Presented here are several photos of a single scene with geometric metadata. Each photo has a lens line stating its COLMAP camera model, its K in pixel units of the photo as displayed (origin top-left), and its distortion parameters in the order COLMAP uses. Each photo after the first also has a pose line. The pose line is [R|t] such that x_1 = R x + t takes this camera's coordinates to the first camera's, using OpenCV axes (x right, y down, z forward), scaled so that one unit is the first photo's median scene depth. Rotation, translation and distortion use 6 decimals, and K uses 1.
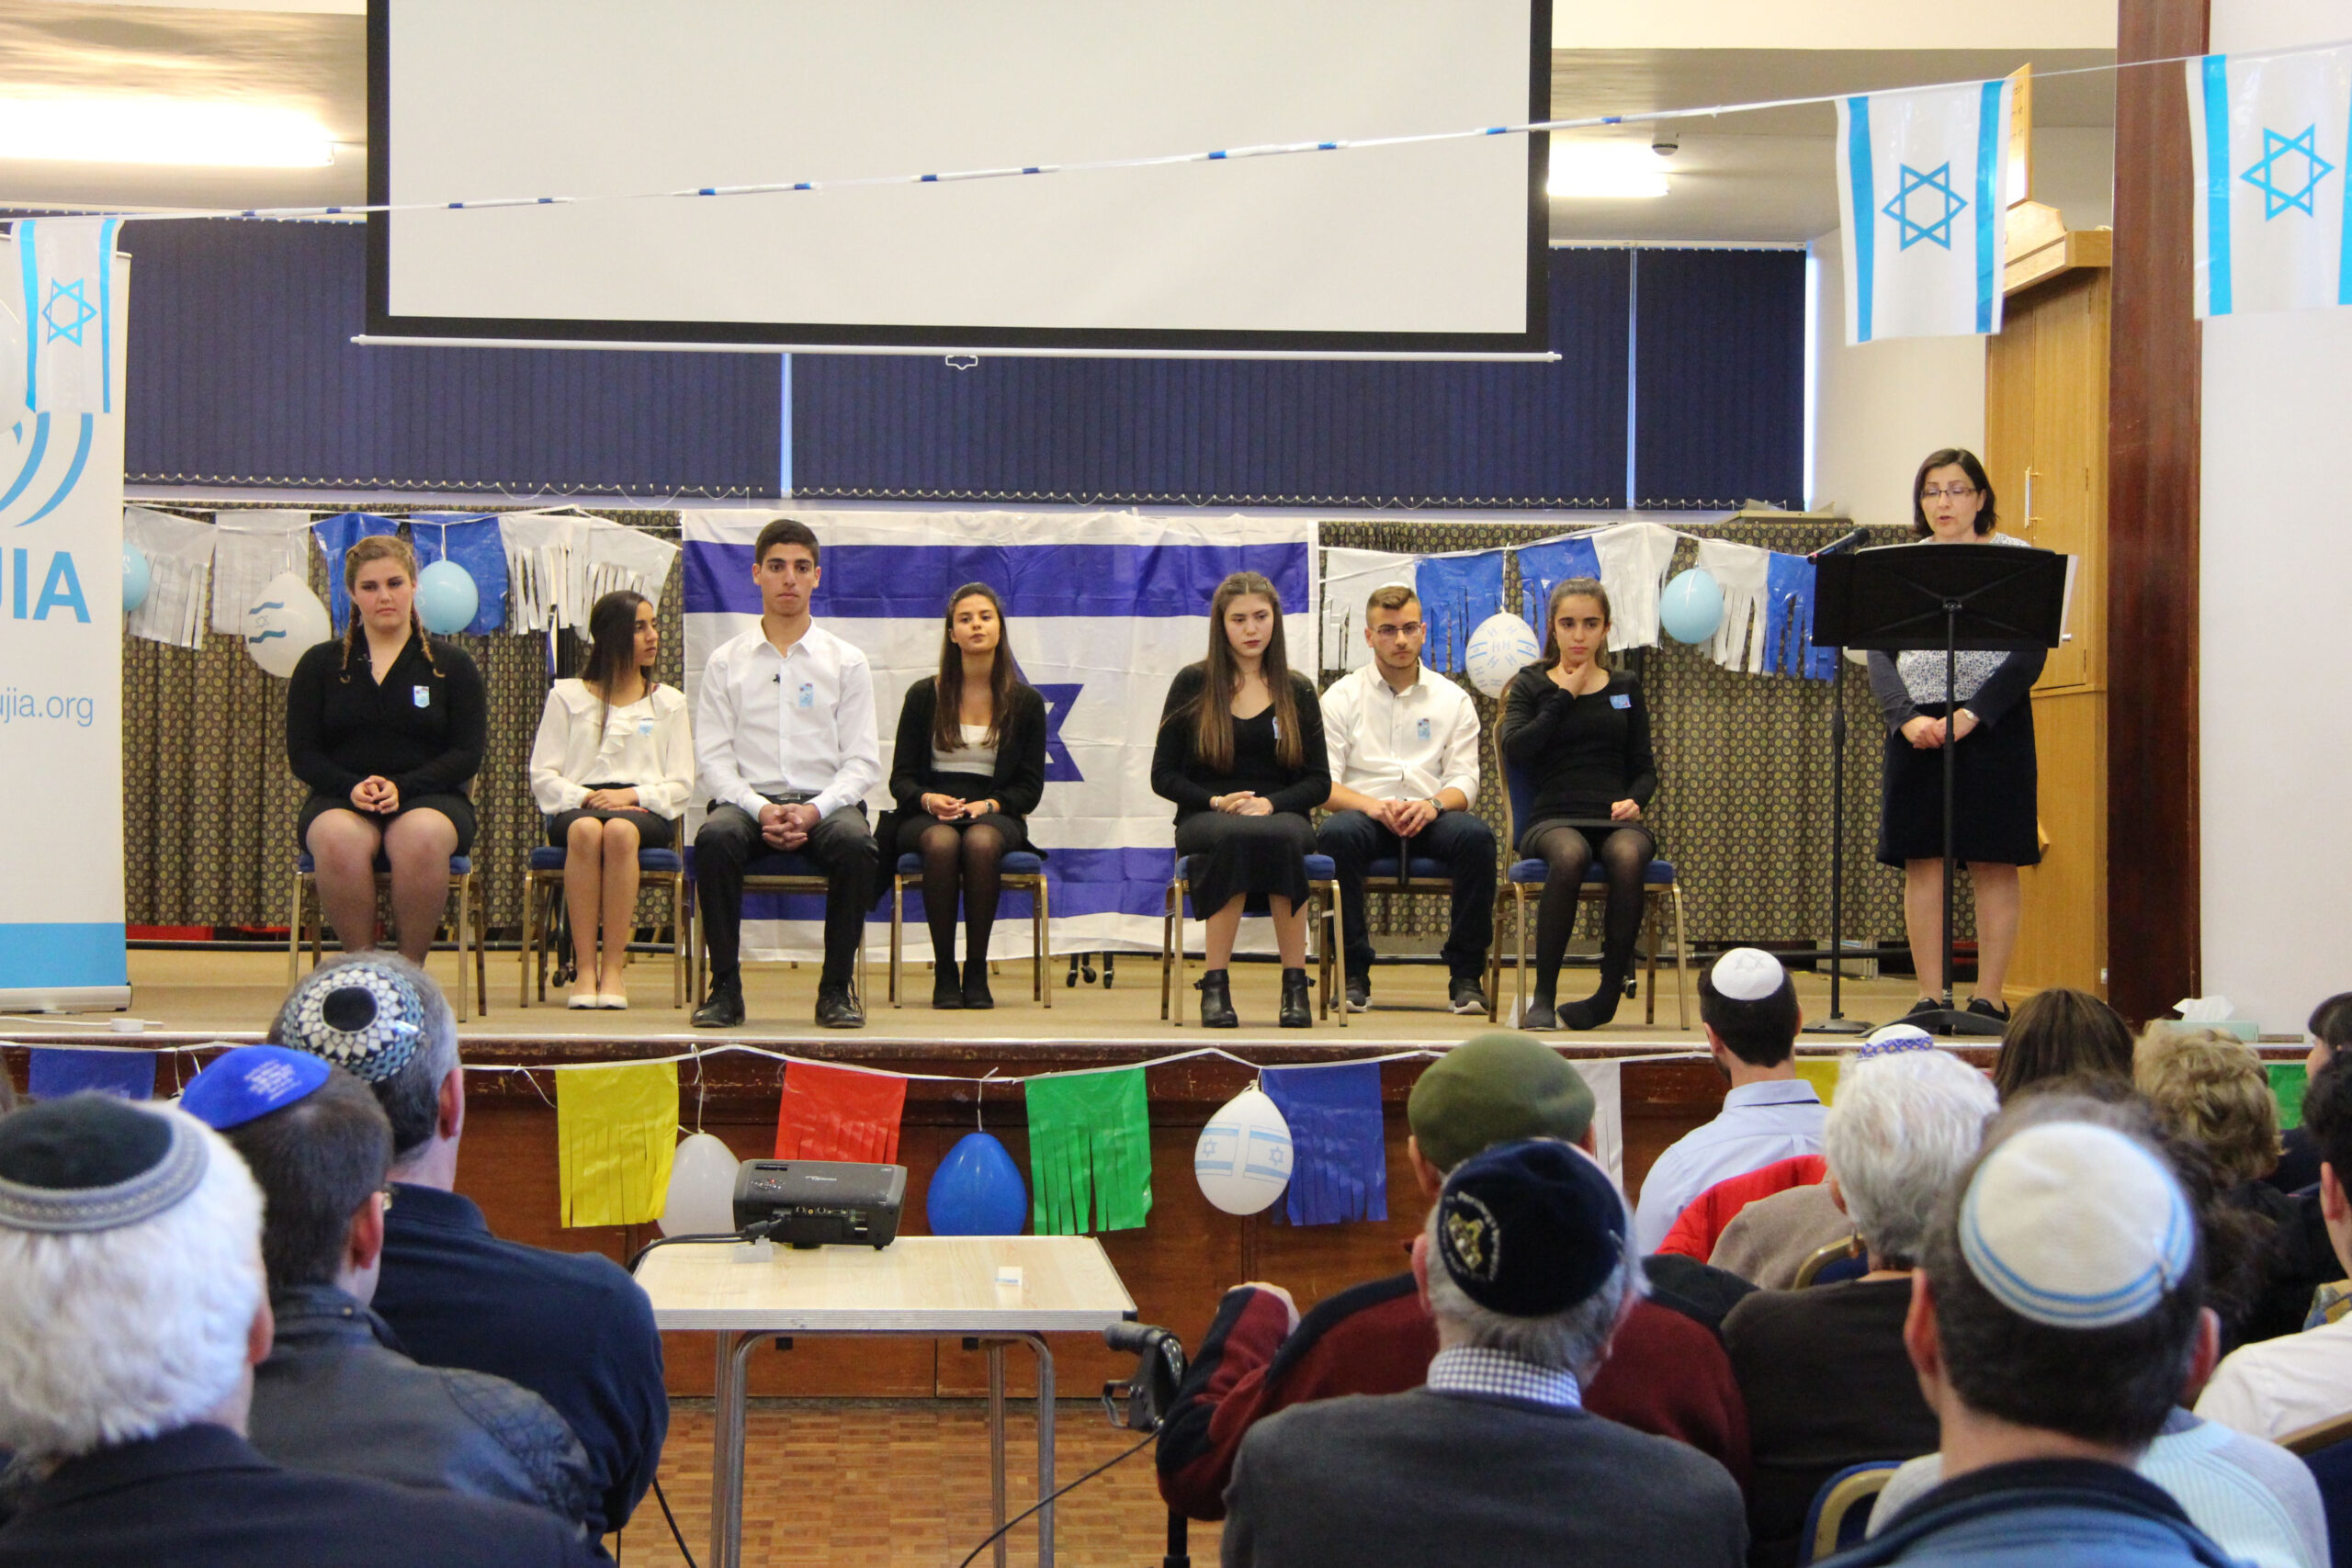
lens RADIAL K [[4620.9, 0, 1176.0], [0, 4620.9, 784.0], [0, 0, 1]] dist [0.291421, -0.018344]
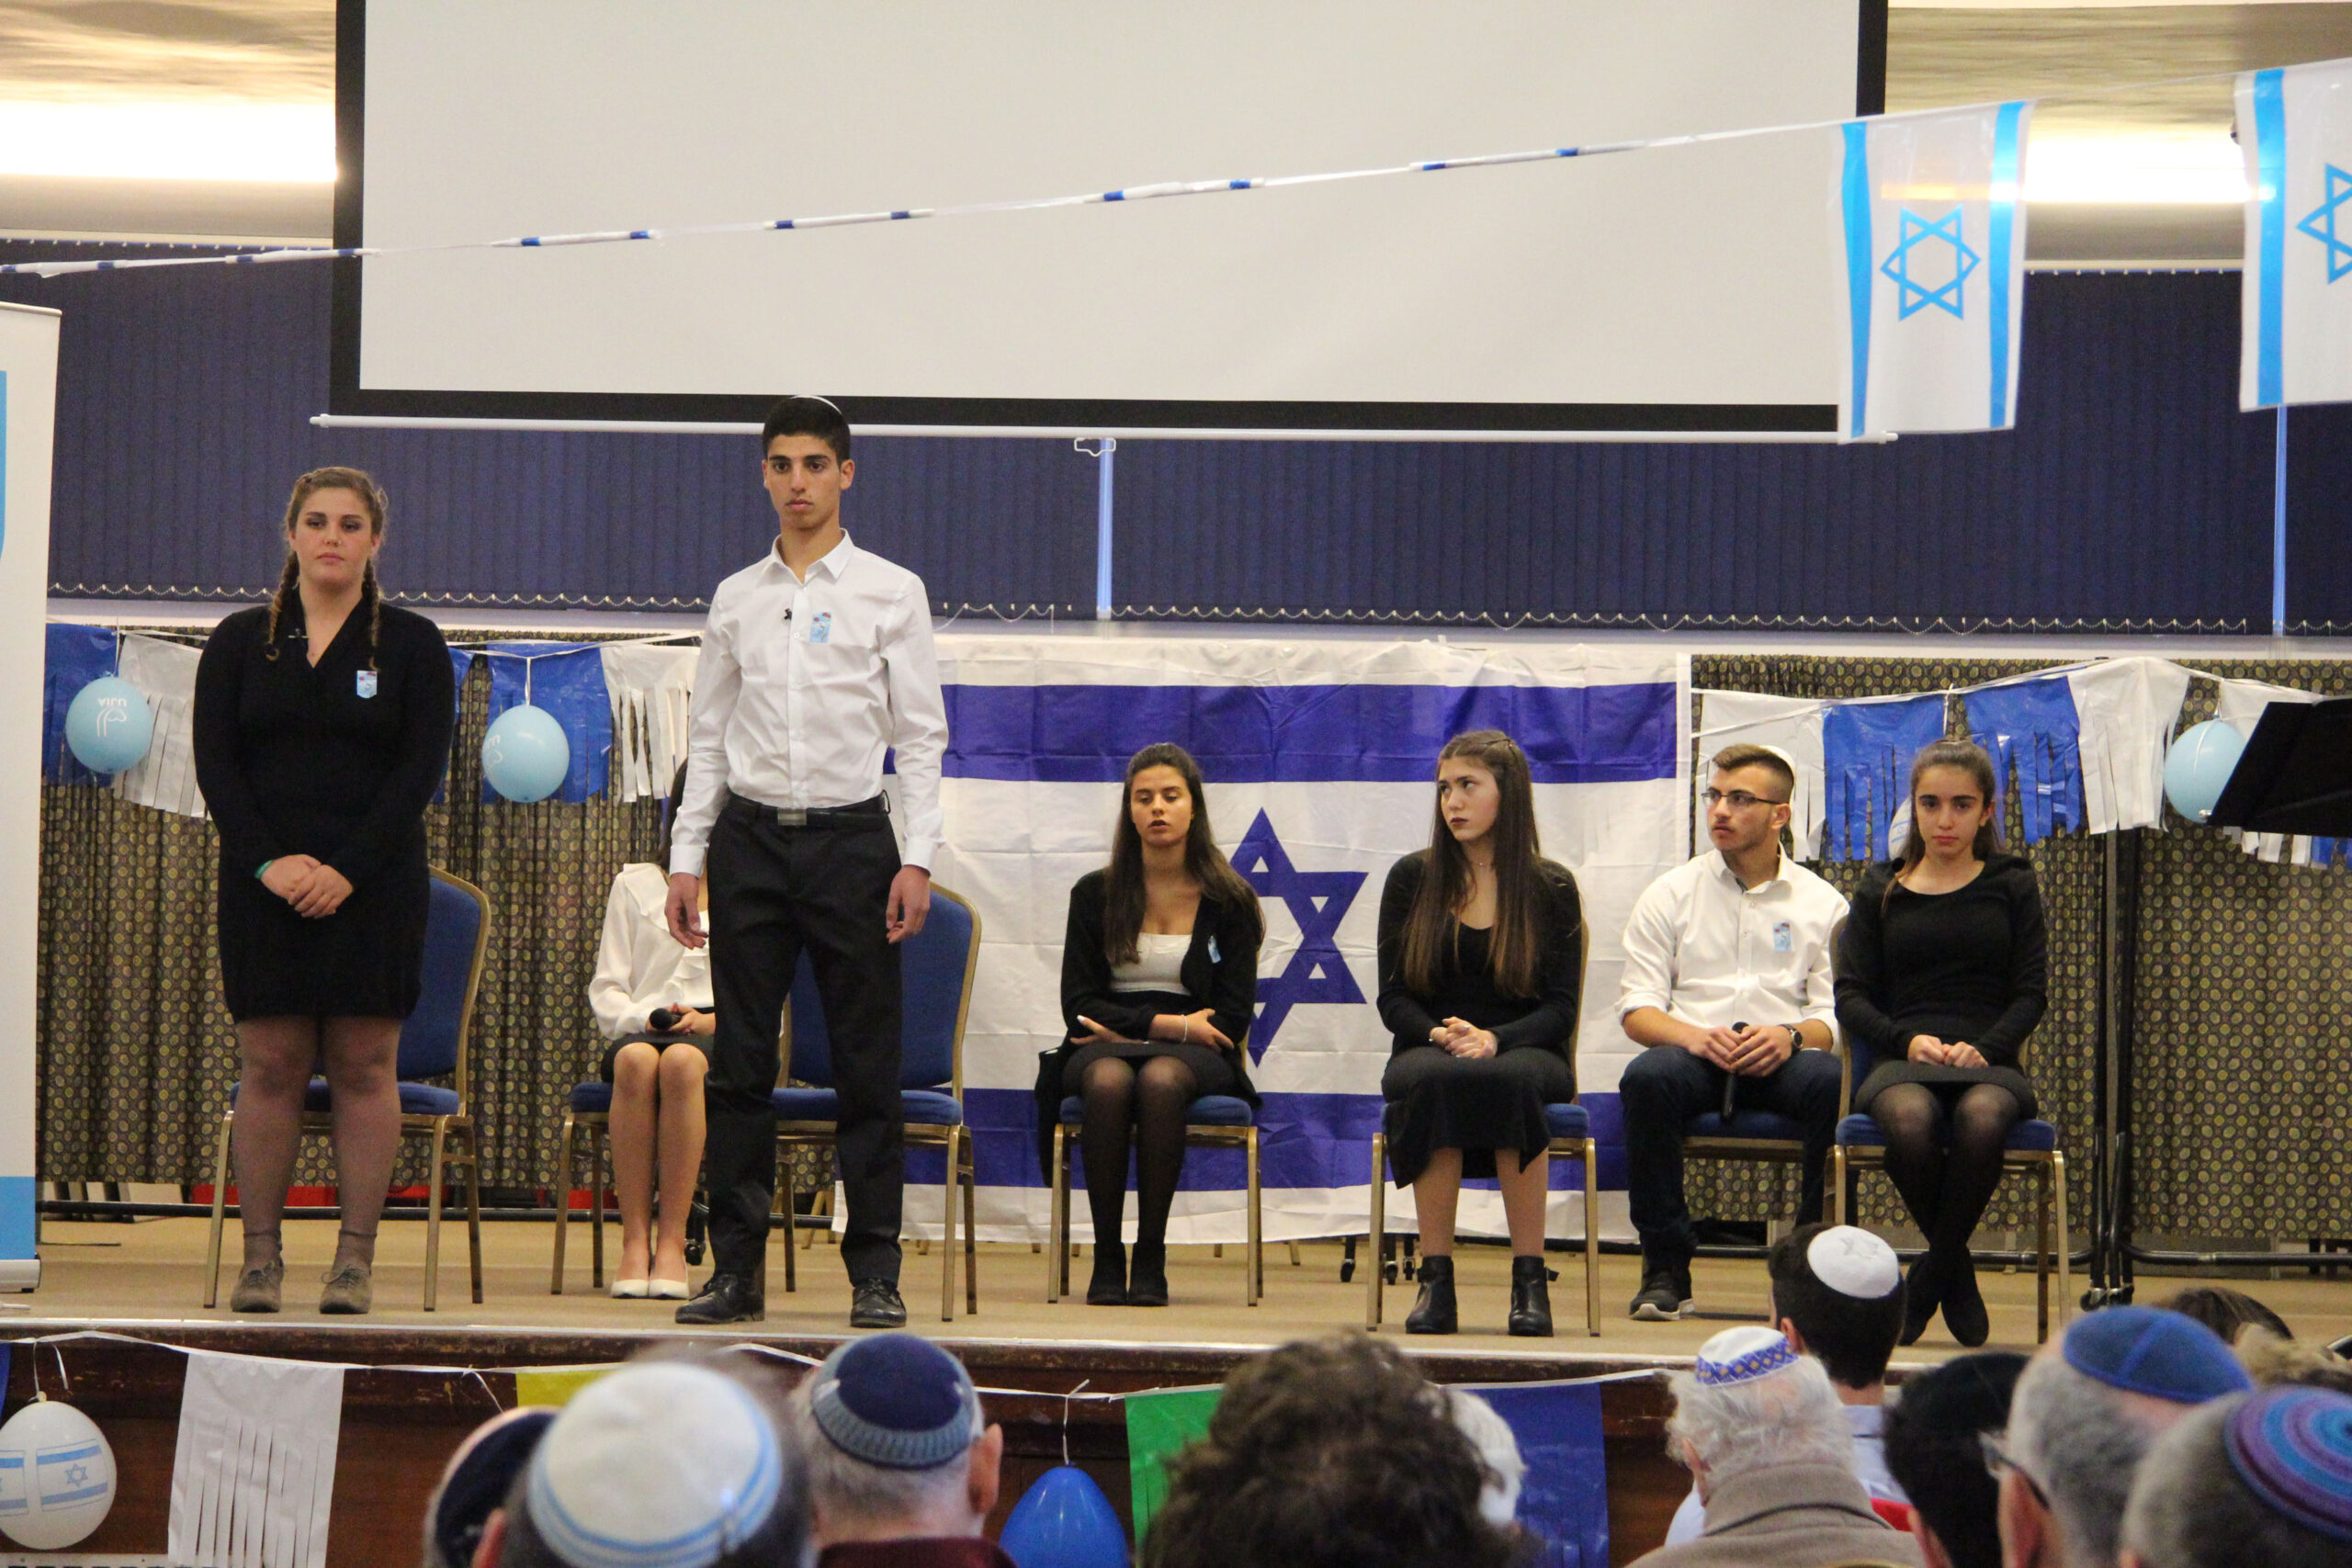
lens RADIAL K [[6540.9, 0, 1176.0], [0, 6540.9, 784.0], [0, 0, 1]] dist [0.511531, 0.555844]
pose [[0.991562, 0.005564, -0.129518, 0.085511], [-0.010101, 0.999357, -0.034398, 0.000709], [0.129243, 0.035416, 0.990980, -0.047051]]
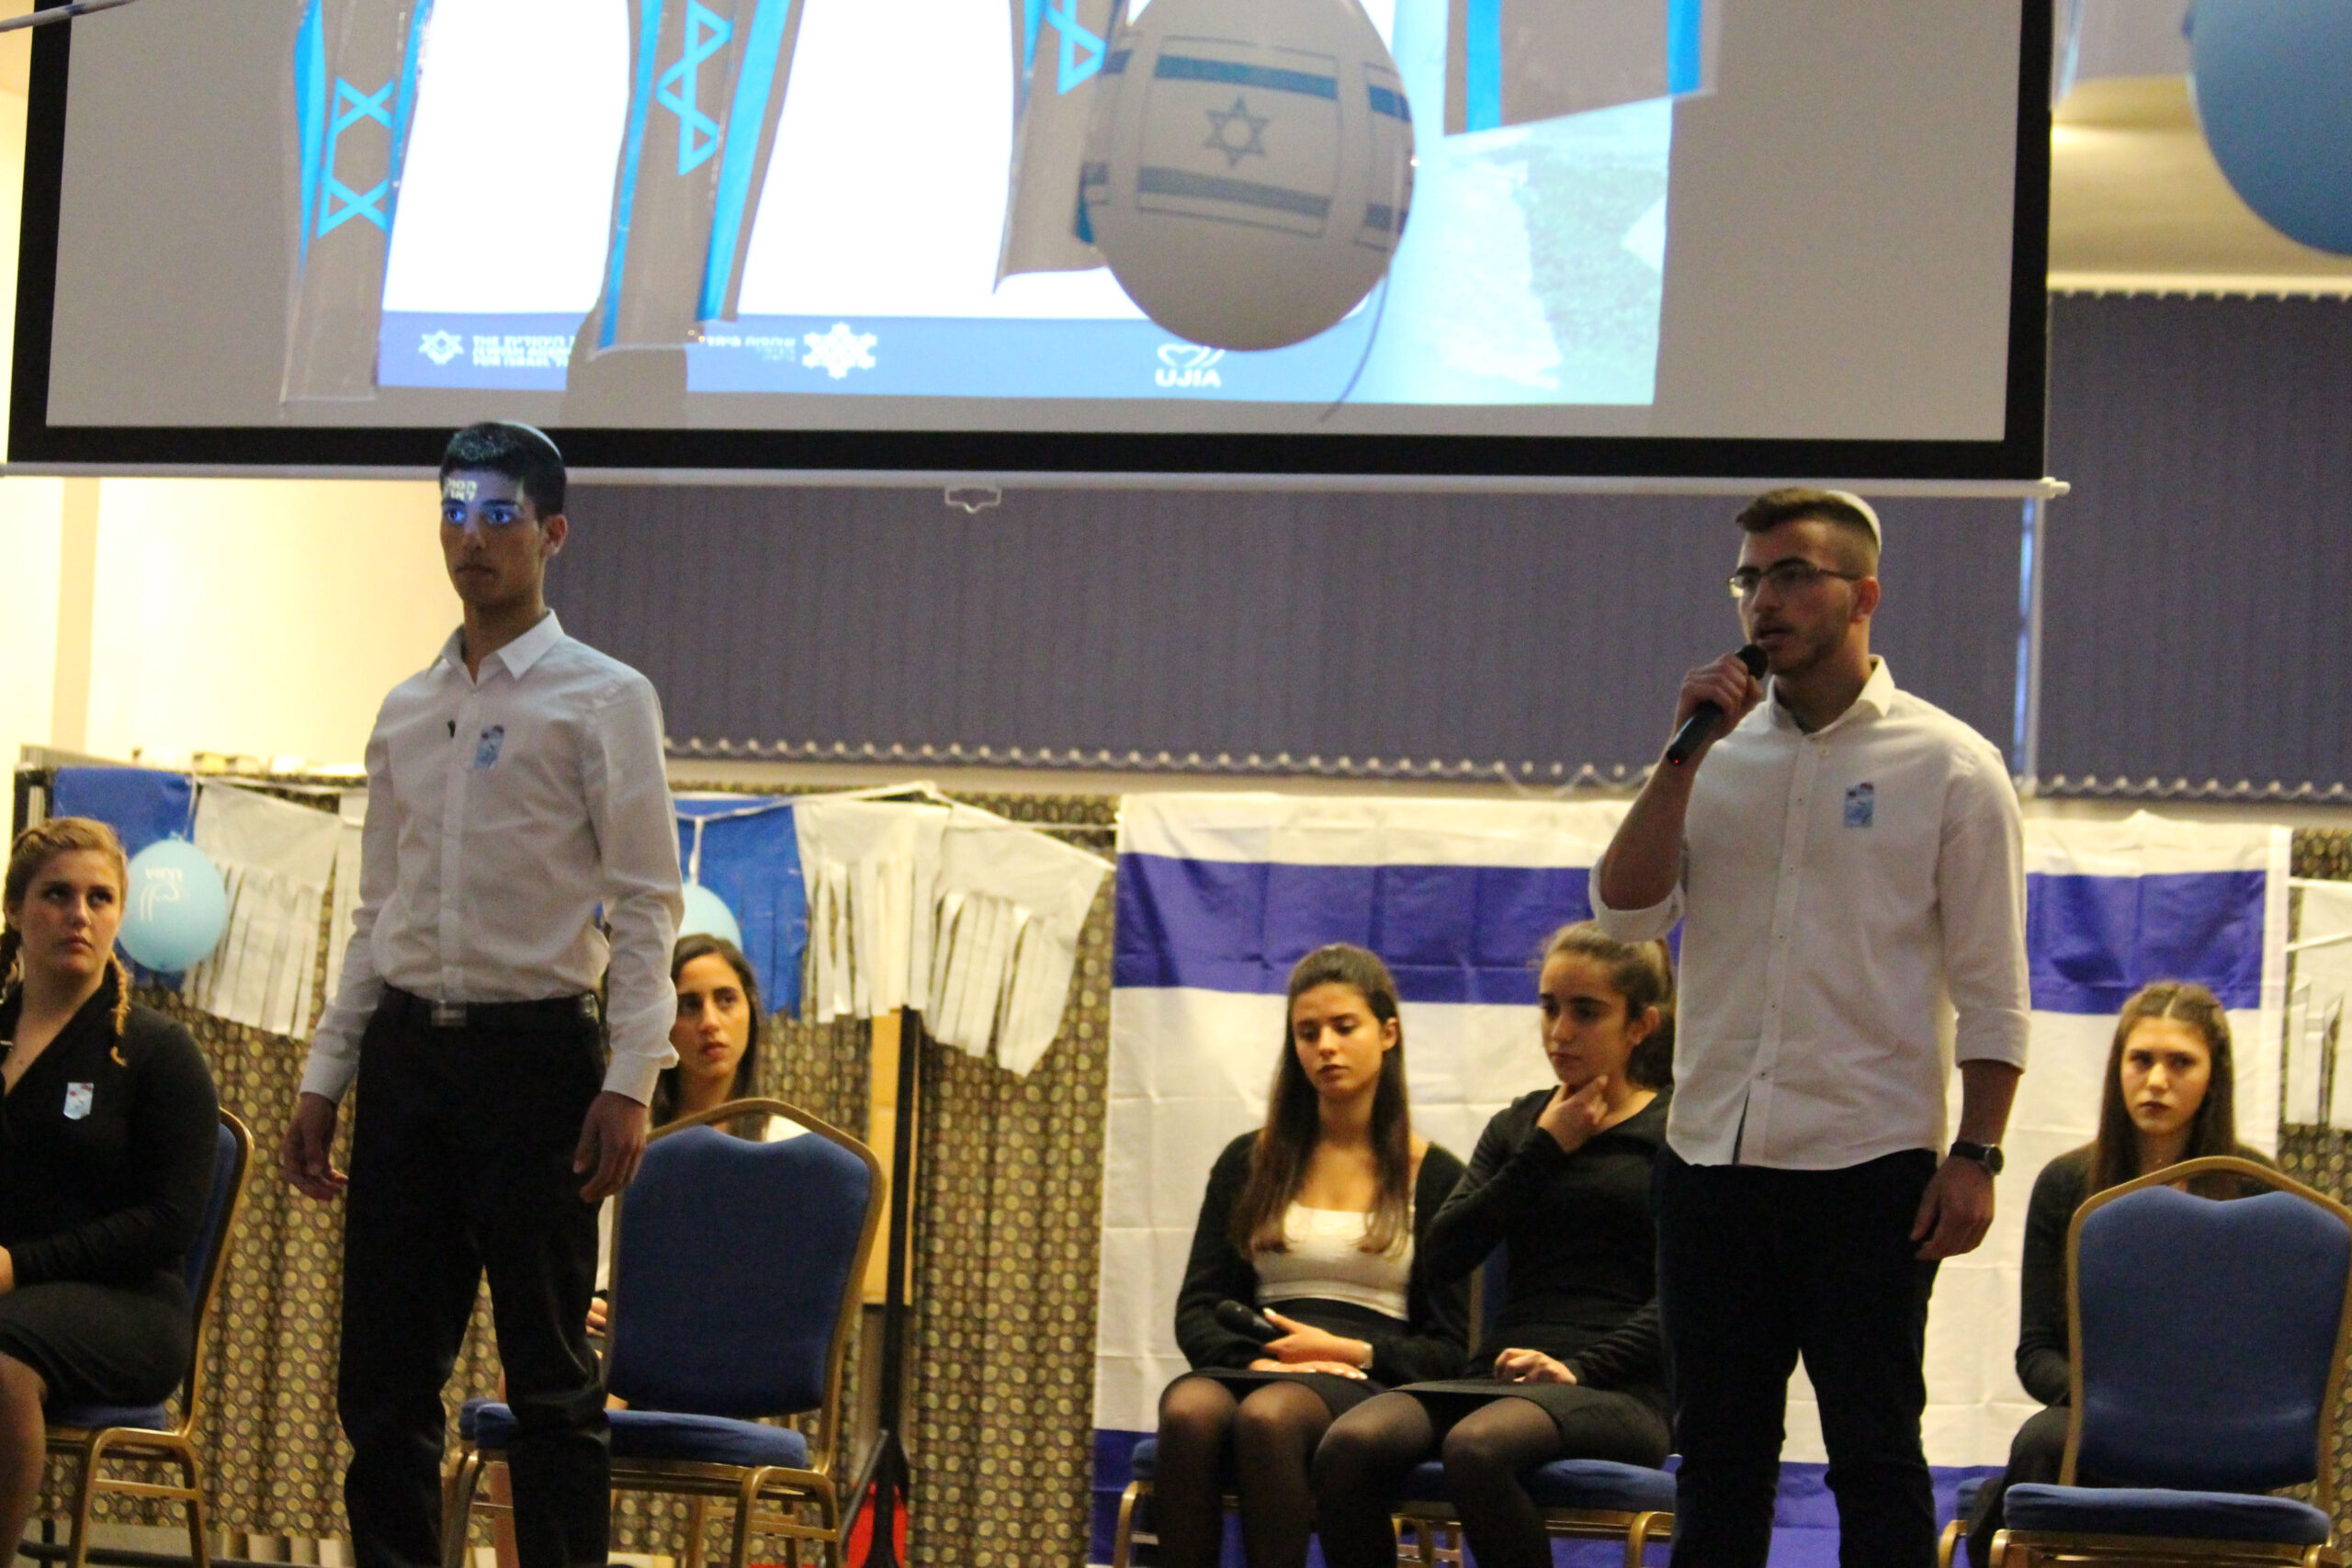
lens RADIAL K [[9149.4, 0, 1176.0], [0, 9149.4, 784.0], [0, 0, 1]] dist [-0.287656, -1.006612]
pose [[0.917878, 0.010068, -0.396734, 0.314449], [-0.037355, 0.997432, -0.061113, 0.003403], [0.395100, 0.070914, 0.915897, 0.045086]]
